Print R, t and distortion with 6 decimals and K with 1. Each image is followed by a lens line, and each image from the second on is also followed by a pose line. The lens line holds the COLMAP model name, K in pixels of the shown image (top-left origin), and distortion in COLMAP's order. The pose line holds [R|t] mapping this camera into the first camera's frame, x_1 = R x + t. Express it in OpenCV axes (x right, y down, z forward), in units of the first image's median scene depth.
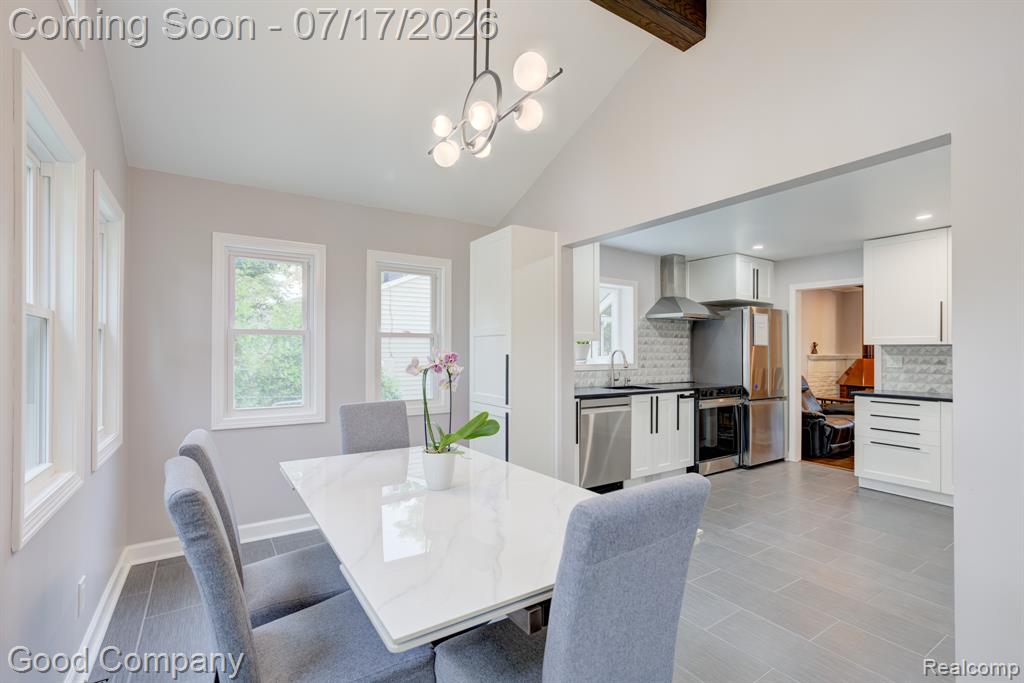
lens RADIAL K [[461.3, 0, 518.2], [0, 461.3, 348.7], [0, 0, 1]] dist [-0.008024, 0.006042]
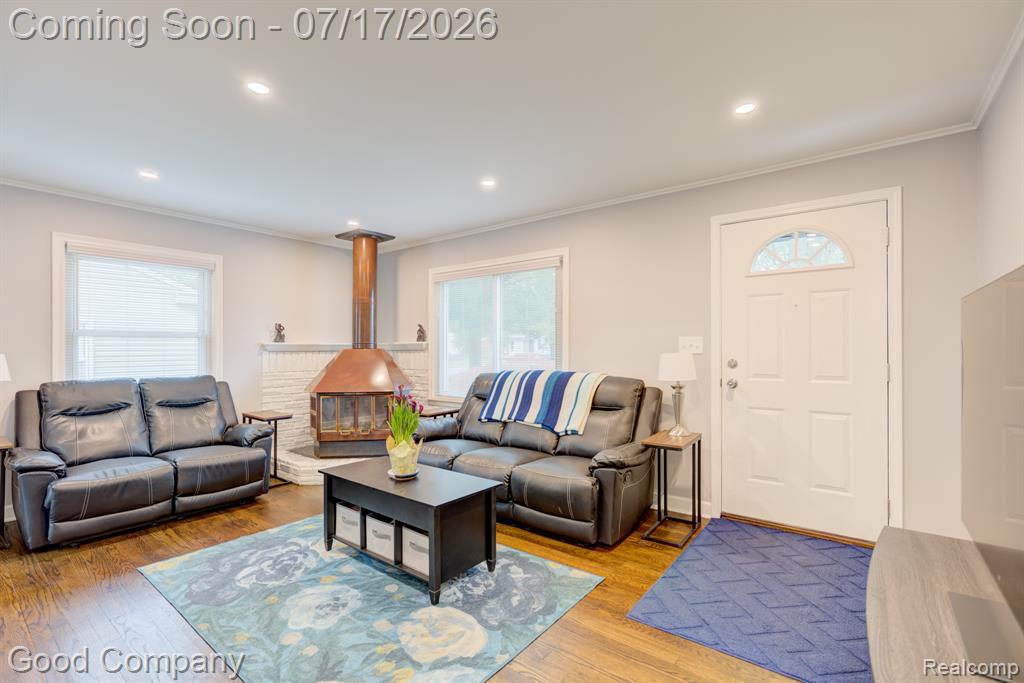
lens RADIAL K [[461.3, 0, 512.4], [0, 461.3, 349.5], [0, 0, 1]] dist [-0.008024, 0.006042]
pose [[0.952686, -0.008001, 0.303851, 1.107891], [0.005110, 0.999934, 0.010307, 0.023978], [-0.303913, -0.008267, 0.952664, 0.430410]]
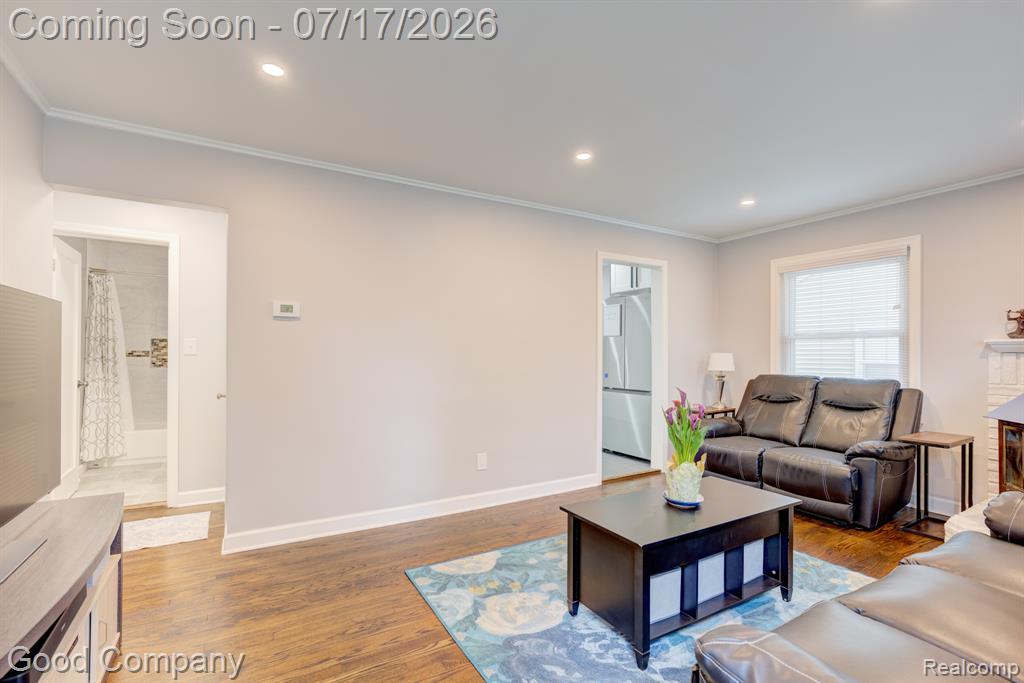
lens RADIAL K [[461.3, 0, 515.1], [0, 461.3, 352.0], [0, 0, 1]] dist [-0.008024, 0.006042]
pose [[-0.059405, -0.012336, -0.998158, 1.581380], [-0.000087, 0.999924, -0.012352, 0.041879], [0.998234, -0.000647, -0.059401, 0.839407]]
